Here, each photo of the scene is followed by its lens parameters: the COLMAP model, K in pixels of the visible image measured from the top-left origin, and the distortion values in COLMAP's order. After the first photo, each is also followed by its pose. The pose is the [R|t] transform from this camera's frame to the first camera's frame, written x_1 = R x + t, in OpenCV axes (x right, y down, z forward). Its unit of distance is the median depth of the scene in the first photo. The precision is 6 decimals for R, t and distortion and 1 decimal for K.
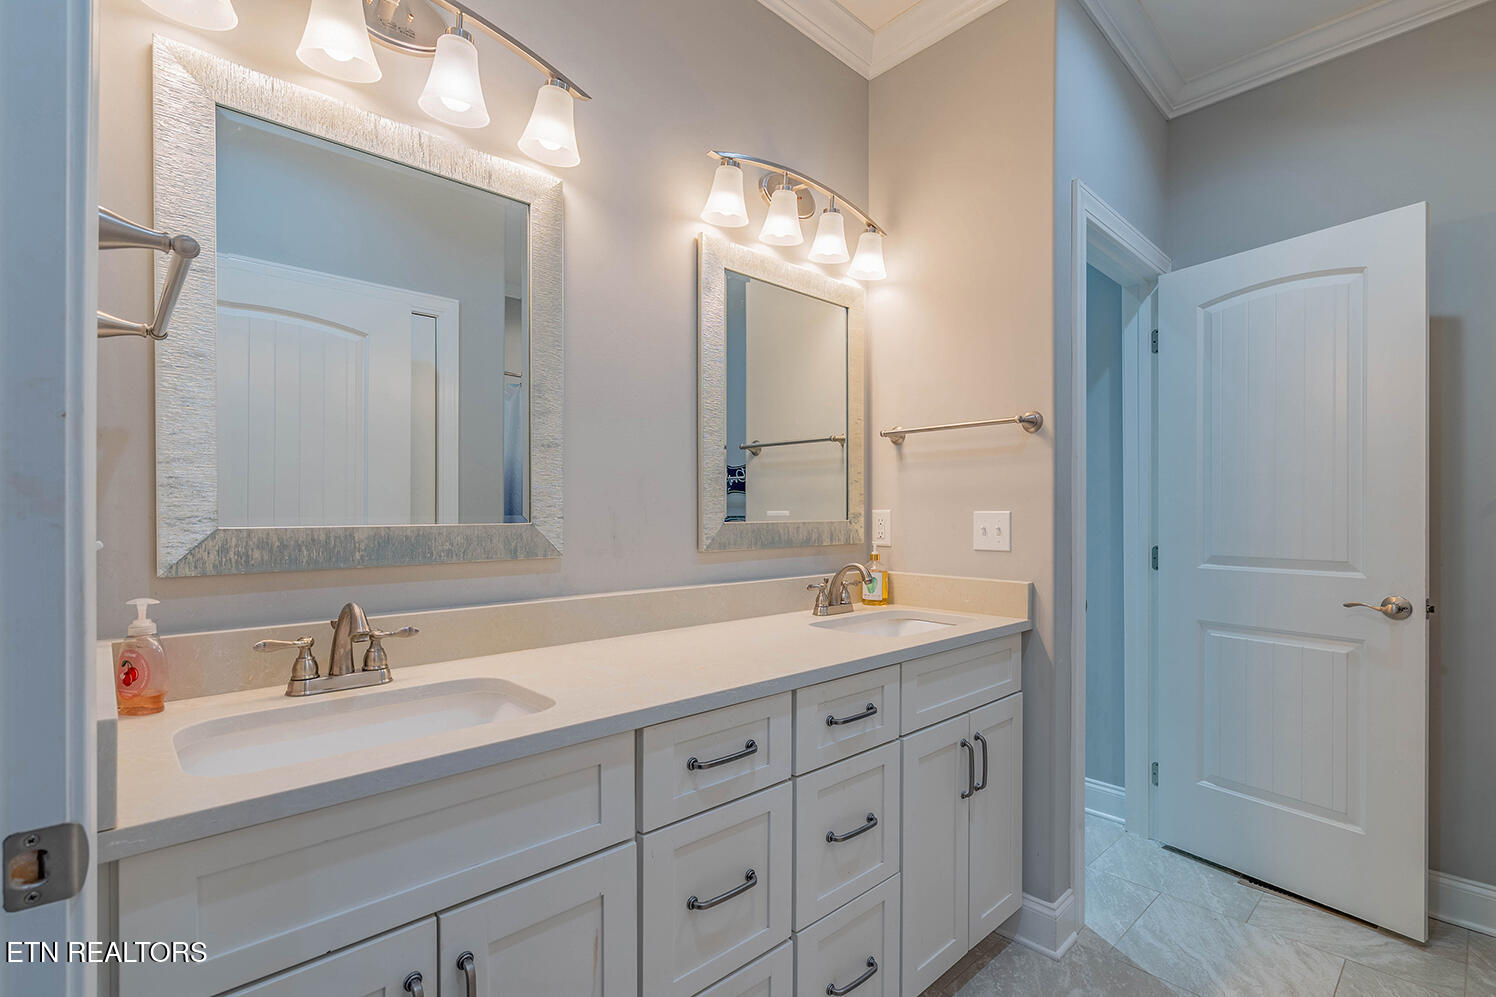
lens RADIAL K [[685.0, 0, 750.9], [0, 685.0, 506.8], [0, 0, 1]] dist [-0.005119, 0.000019]
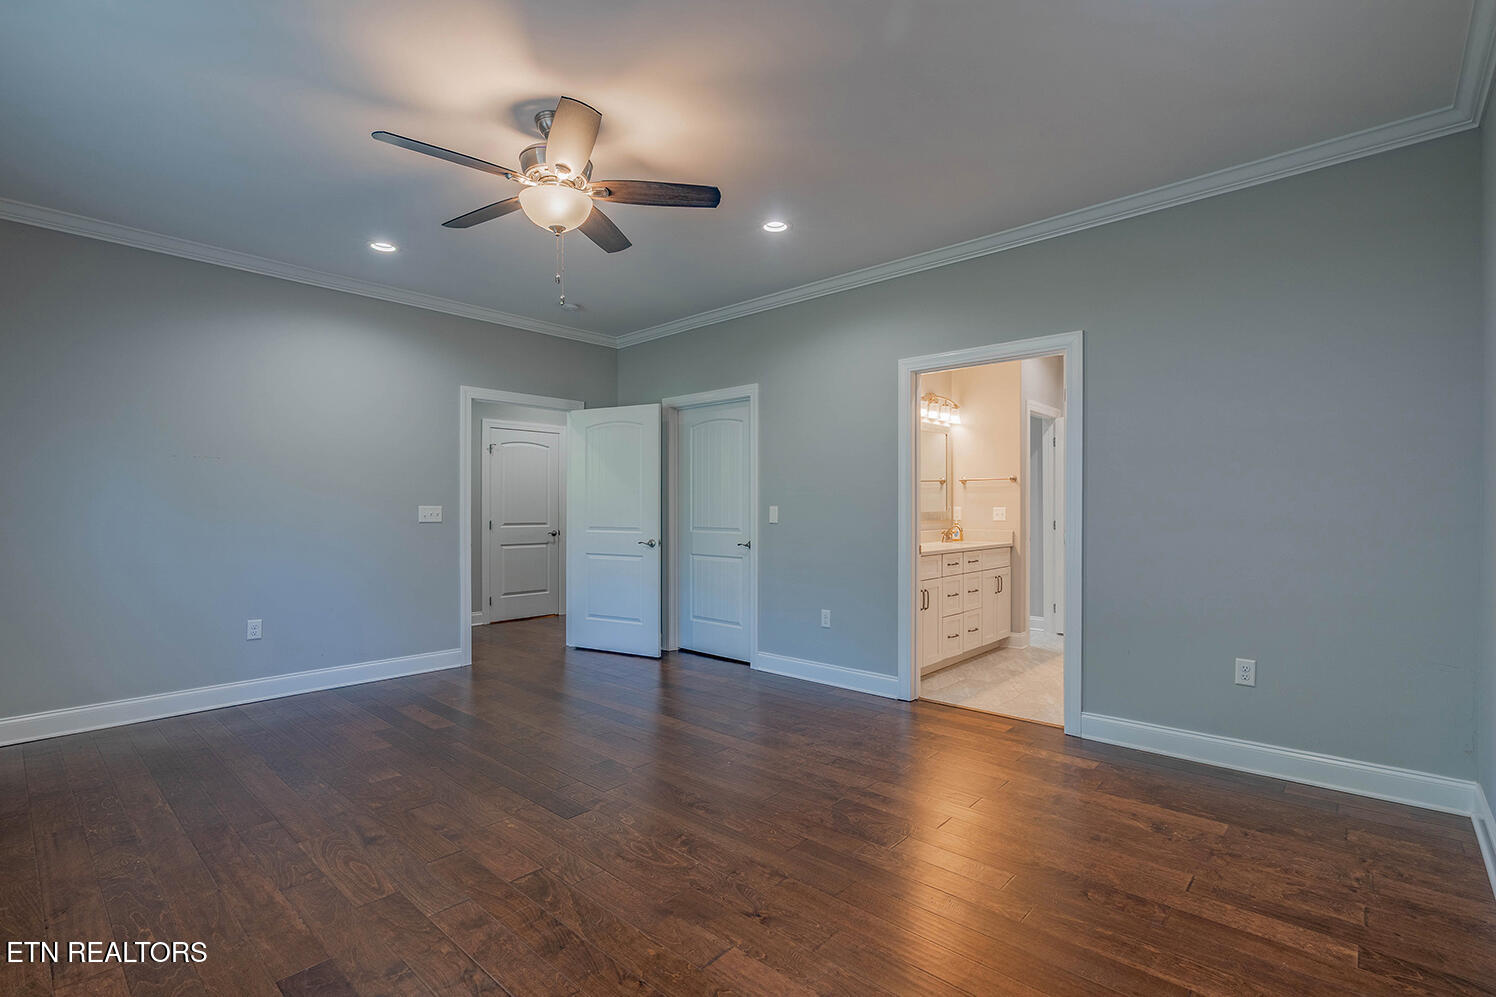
lens RADIAL K [[685.0, 0, 754.6], [0, 685.0, 503.4], [0, 0, 1]] dist [-0.005119, 0.000019]
pose [[0.996300, -0.002979, 0.085893, -0.874956], [0.002759, 0.999993, 0.002679, -0.021078], [-0.085901, -0.002432, 0.996301, -1.699020]]
